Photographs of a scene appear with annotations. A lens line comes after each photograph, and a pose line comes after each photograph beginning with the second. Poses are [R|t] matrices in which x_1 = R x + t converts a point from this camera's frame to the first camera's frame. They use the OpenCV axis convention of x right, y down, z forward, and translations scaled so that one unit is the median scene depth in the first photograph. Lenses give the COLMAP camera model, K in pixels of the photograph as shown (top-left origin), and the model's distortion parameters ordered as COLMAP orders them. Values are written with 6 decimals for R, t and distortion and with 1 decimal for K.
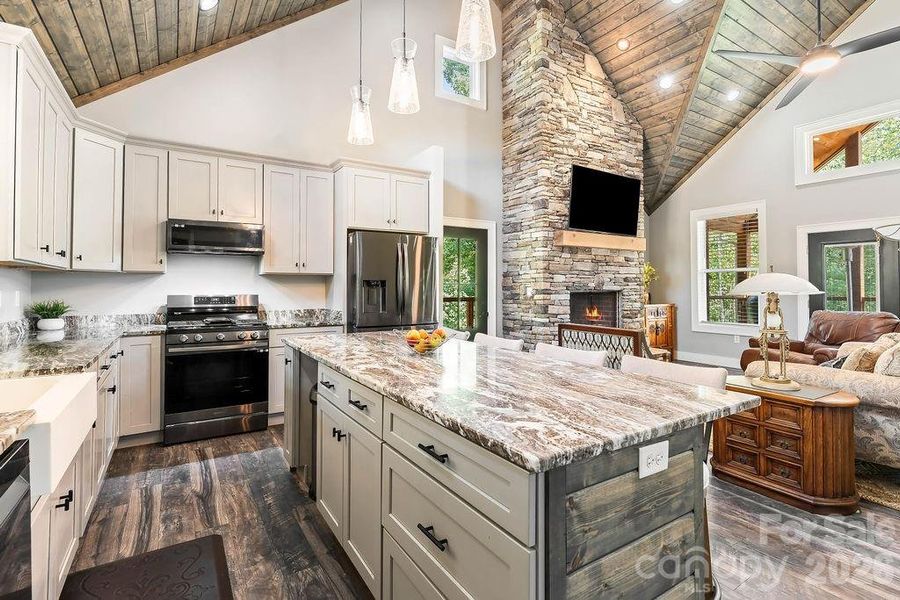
lens RADIAL K [[437.6, 0, 455.7], [0, 437.6, 278.3], [0, 0, 1]] dist [-0.001795, -0.000063]
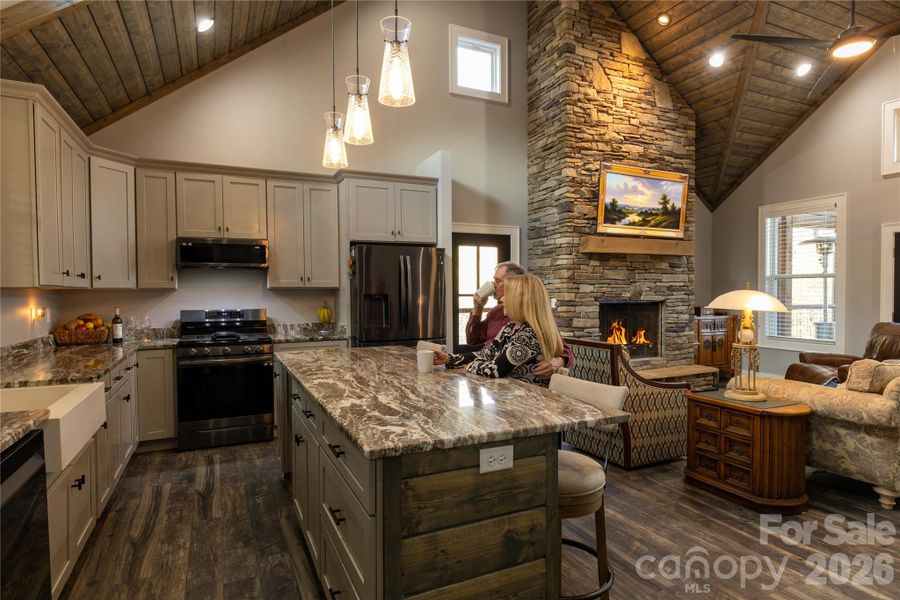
lens RADIAL K [[503.9, 0, 455.0], [0, 503.9, 304.7], [0, 0, 1]] dist [0.001619, -0.002258]
pose [[0.992295, -0.002948, -0.123863, 0.096690], [0.008574, 0.998954, 0.044912, -0.016120], [0.123601, -0.045628, 0.991282, -0.075514]]
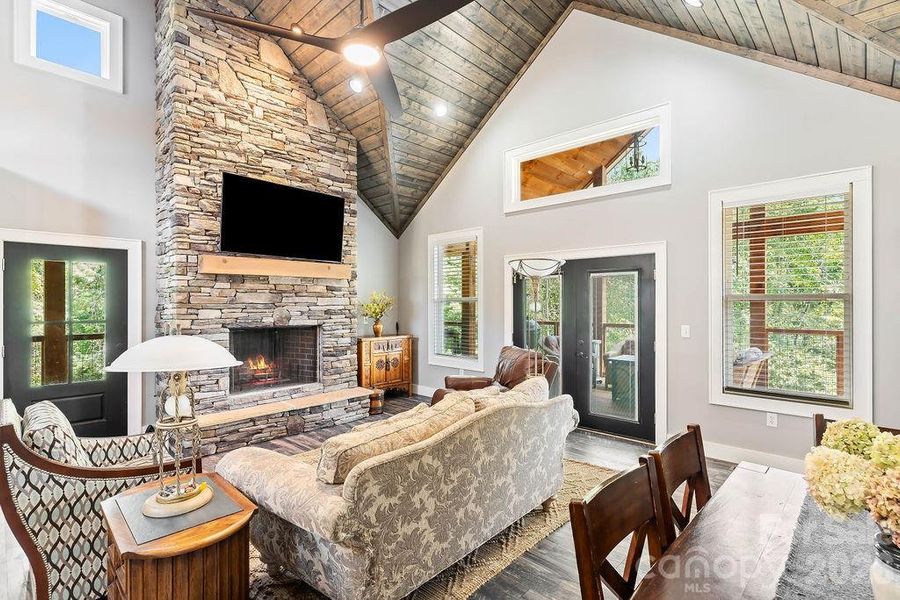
lens RADIAL K [[437.6, 0, 449.0], [0, 437.6, 305.5], [0, 0, 1]] dist [-0.001795, -0.000063]
pose [[0.965422, -0.005095, 0.260643, 0.458477], [-0.000634, 0.999760, 0.021892, -0.034129], [-0.260692, -0.021301, 0.965187, 0.115966]]
